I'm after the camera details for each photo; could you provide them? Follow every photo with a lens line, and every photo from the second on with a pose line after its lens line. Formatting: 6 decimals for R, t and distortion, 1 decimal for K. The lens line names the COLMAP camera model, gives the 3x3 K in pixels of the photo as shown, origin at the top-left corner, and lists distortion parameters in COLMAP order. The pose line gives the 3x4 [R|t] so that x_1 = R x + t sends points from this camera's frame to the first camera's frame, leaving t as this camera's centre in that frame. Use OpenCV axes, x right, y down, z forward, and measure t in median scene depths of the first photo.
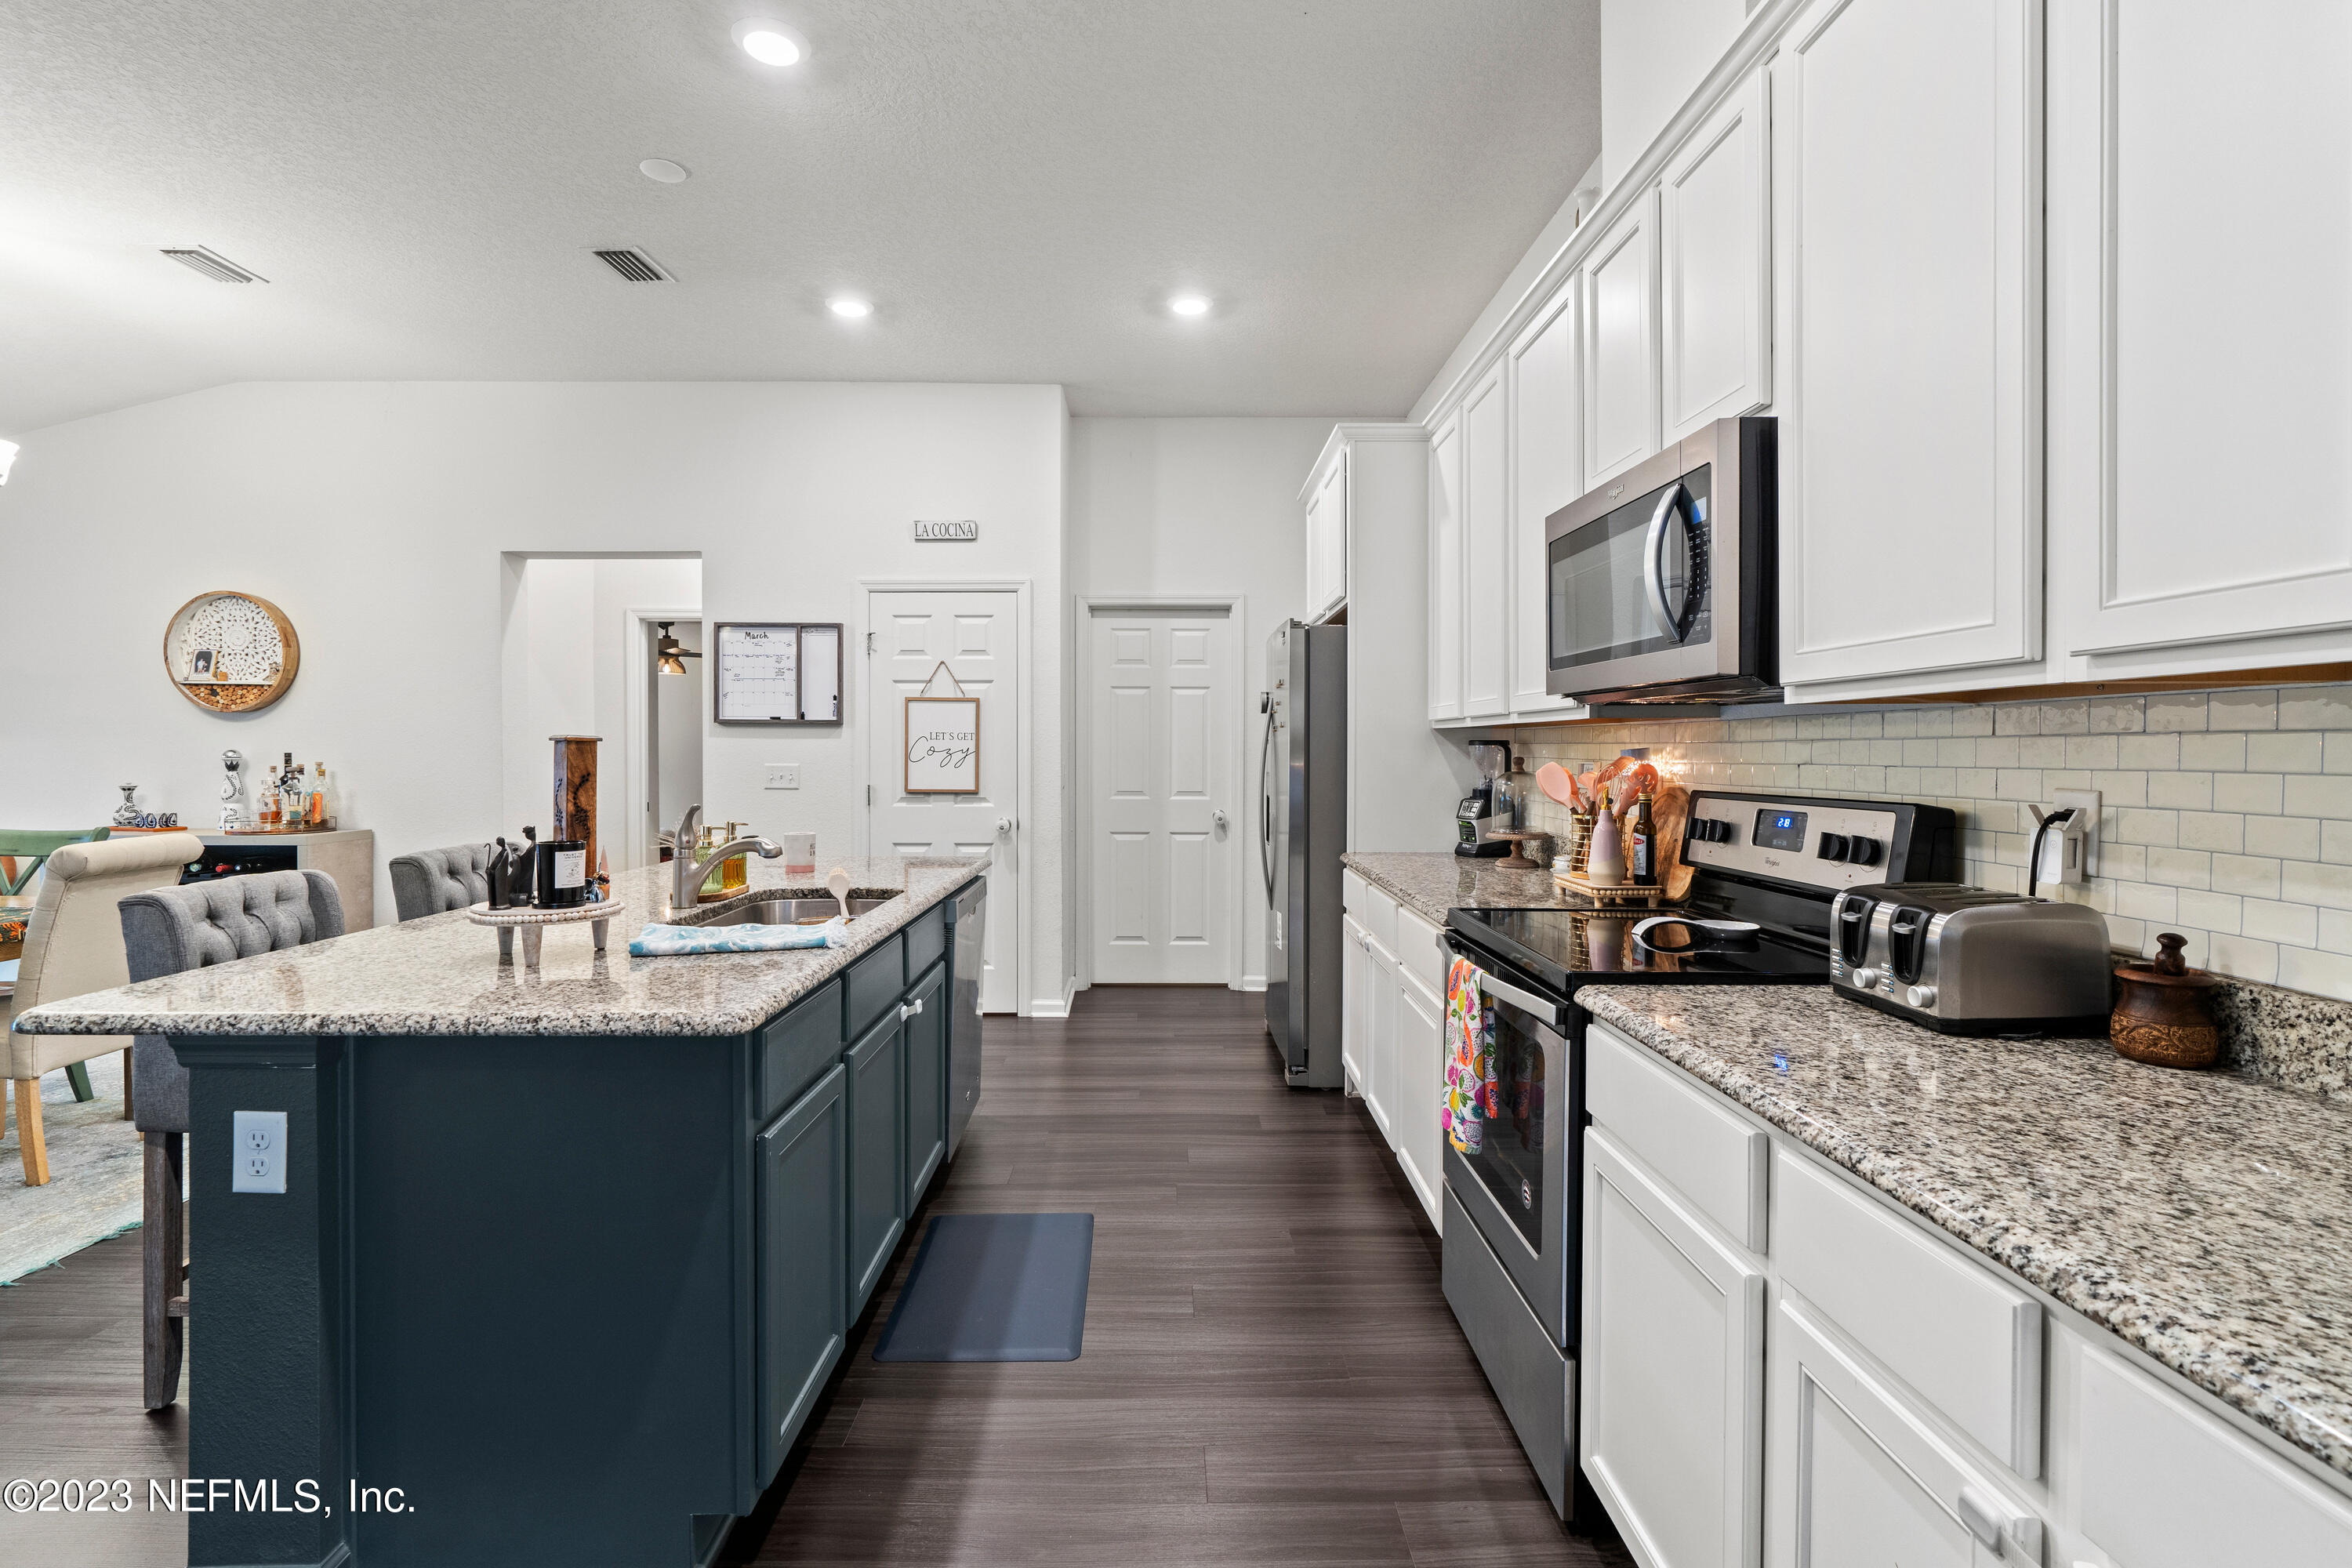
lens RADIAL K [[1074.1, 0, 1170.7], [0, 1074.1, 763.6], [0, 0, 1]] dist [-0.005584, 0.000306]
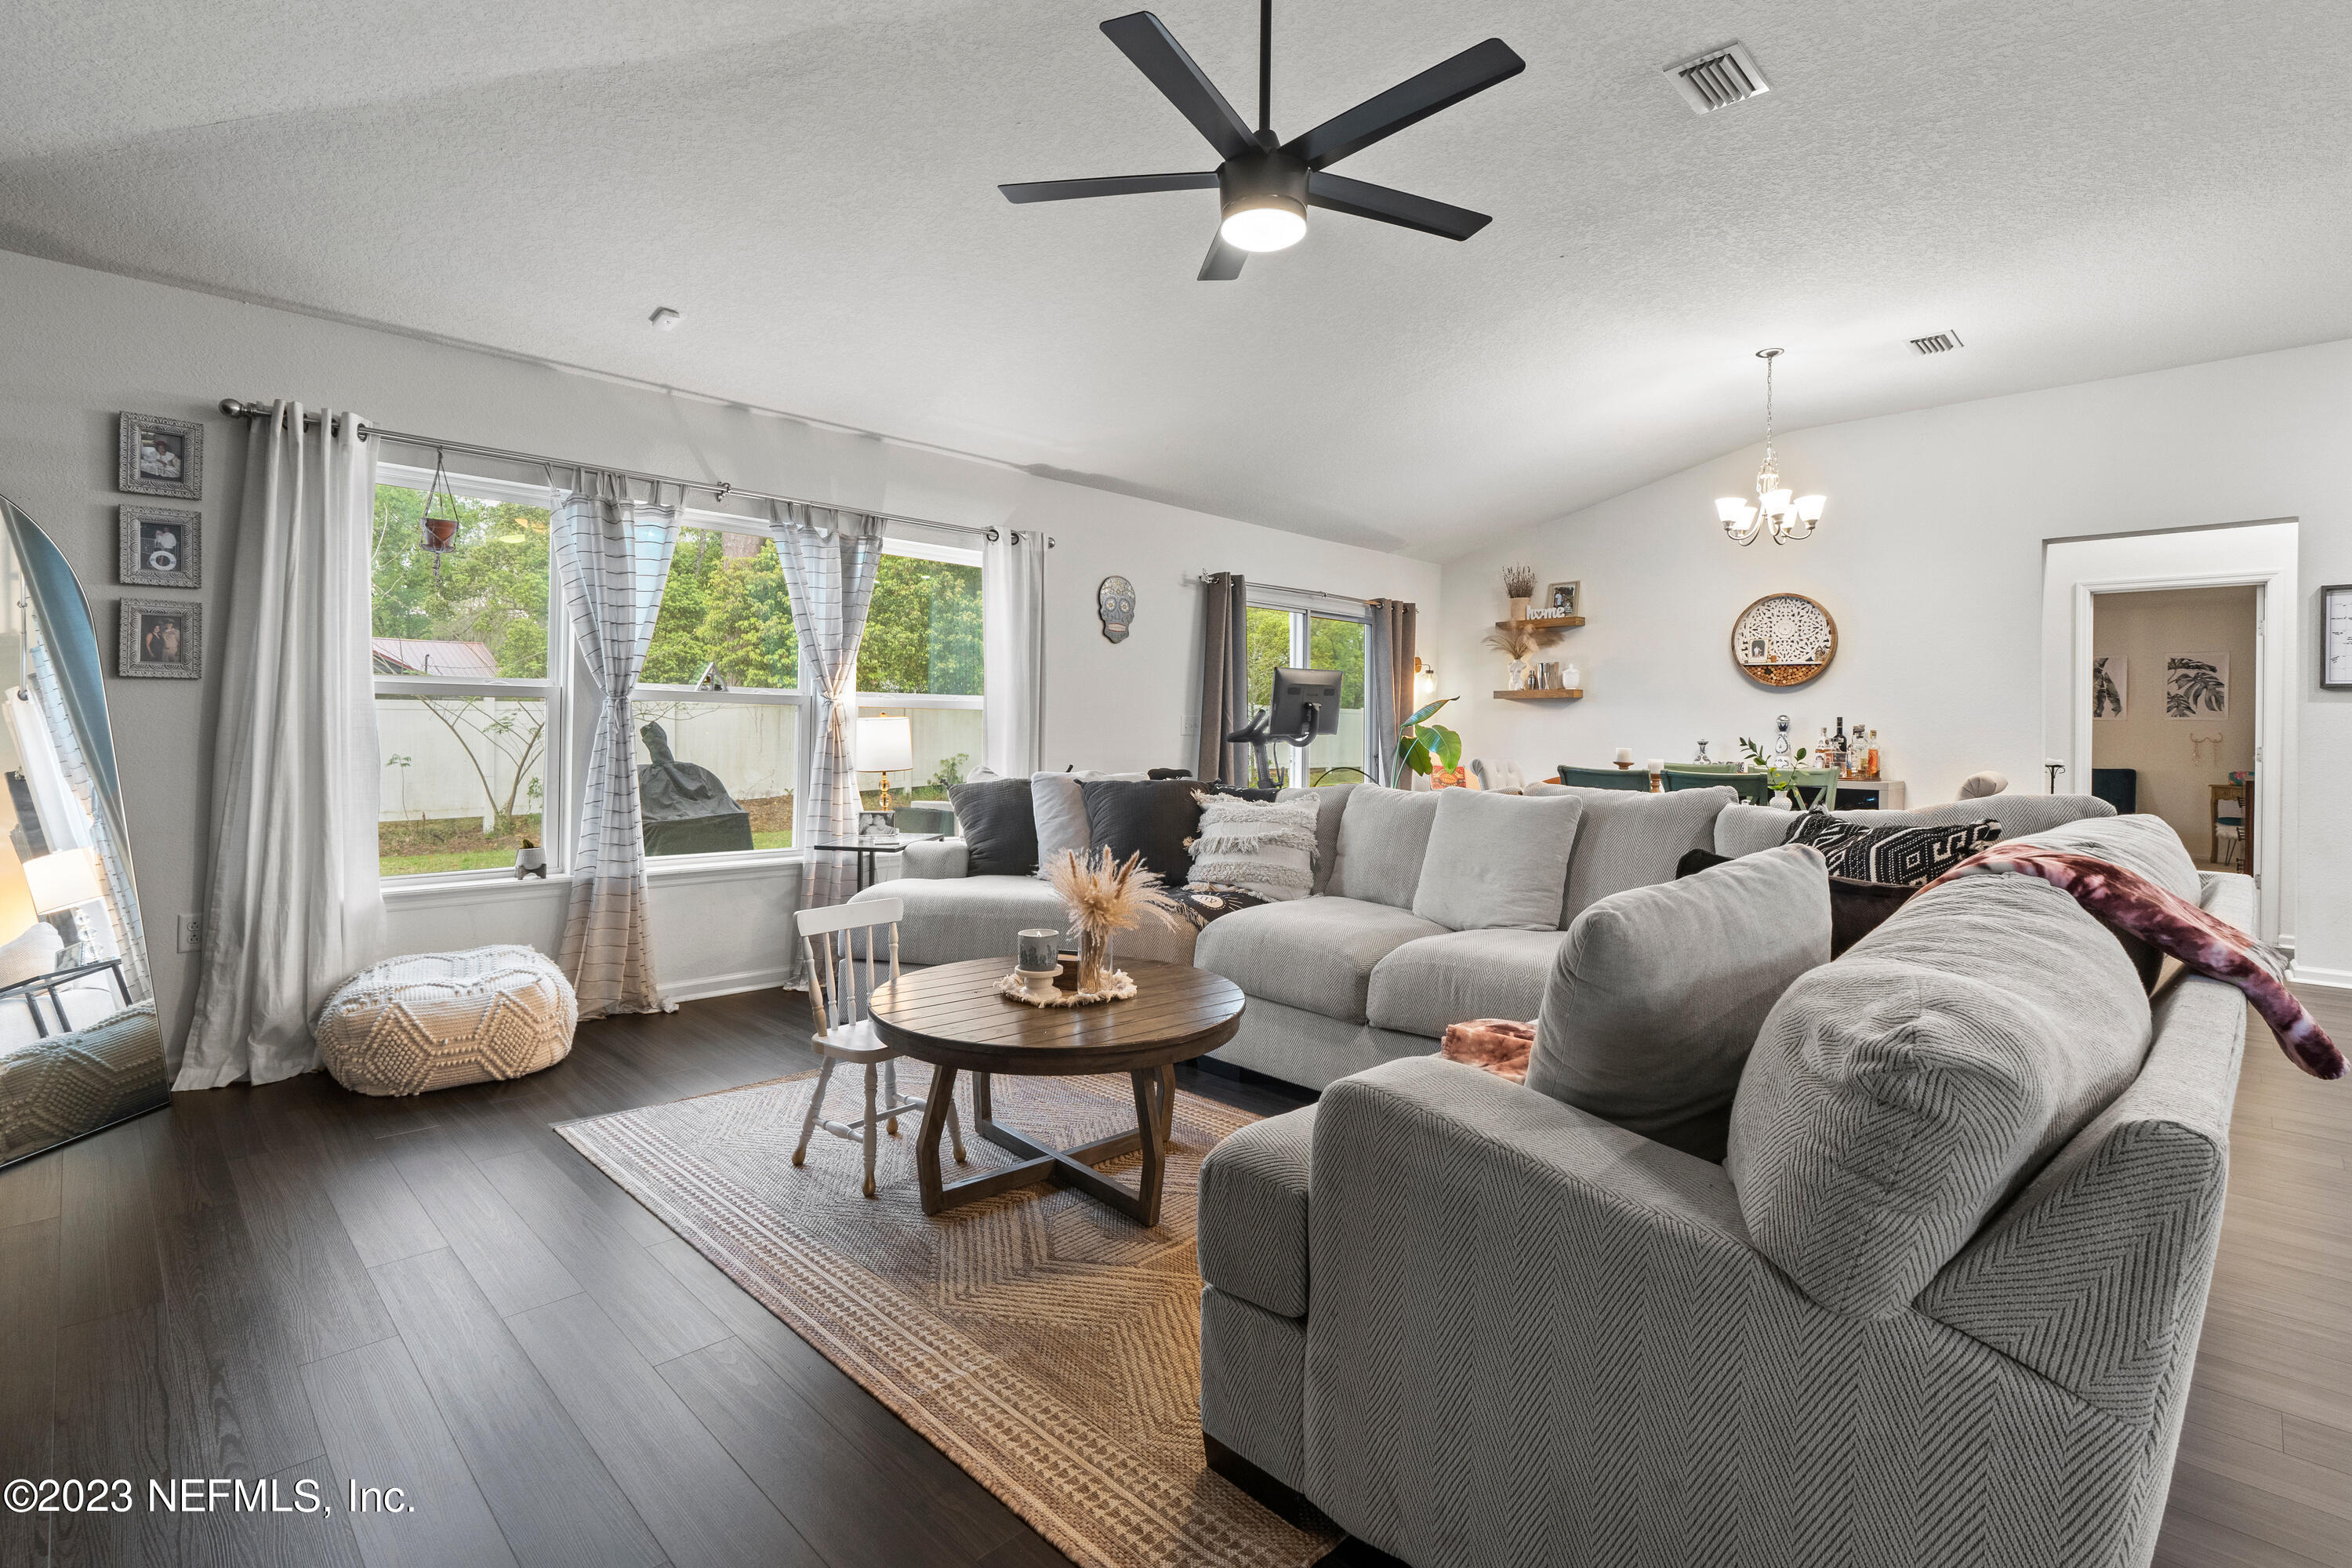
lens RADIAL K [[1092.5, 0, 1184.5], [0, 1092.5, 722.5], [0, 0, 1]] dist [-0.003961, 0.000384]
pose [[0.712172, 0.004713, -0.701989, -0.466064], [-0.020982, 0.999674, -0.014575, 0.030542], [0.701691, 0.025109, 0.712039, -0.449488]]
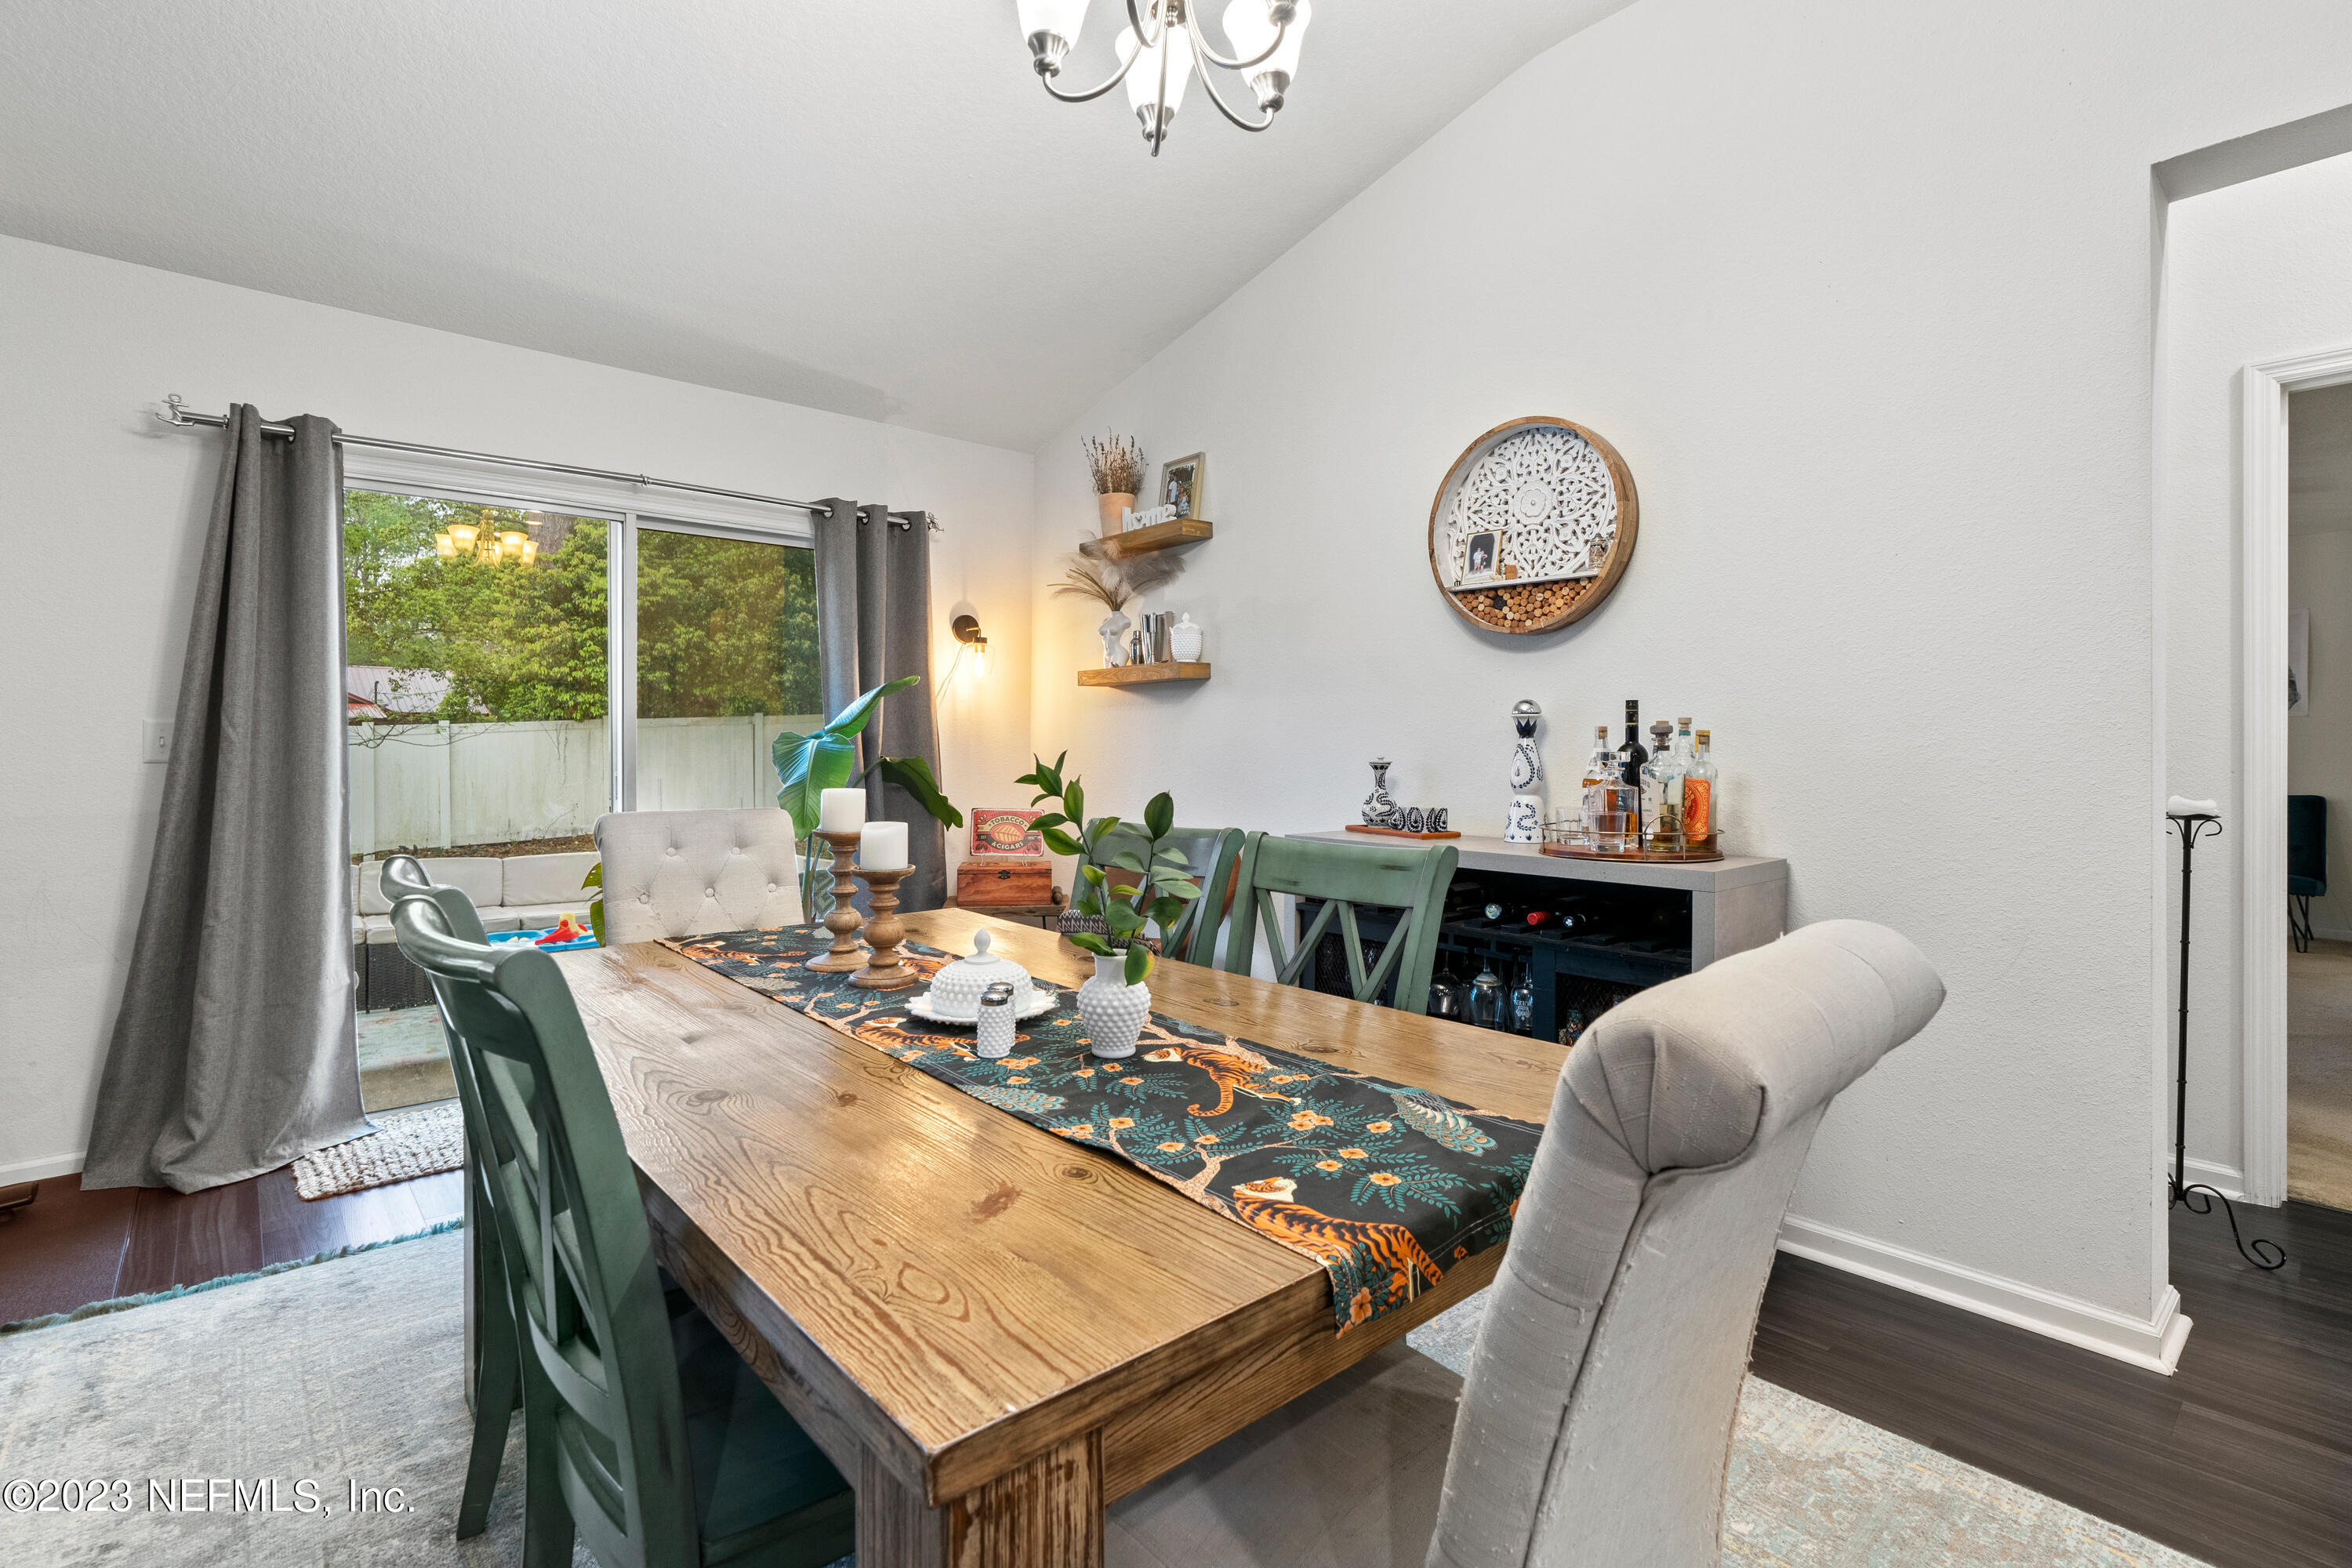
lens RADIAL K [[1097.7, 0, 1181.9], [0, 1097.7, 739.1], [0, 0, 1]] dist [-0.002226, 0.001380]
pose [[0.662507, -0.007367, -0.749019, -0.564979], [-0.009652, 0.999785, -0.018370, 0.020160], [0.748993, 0.019400, 0.662294, 0.481495]]
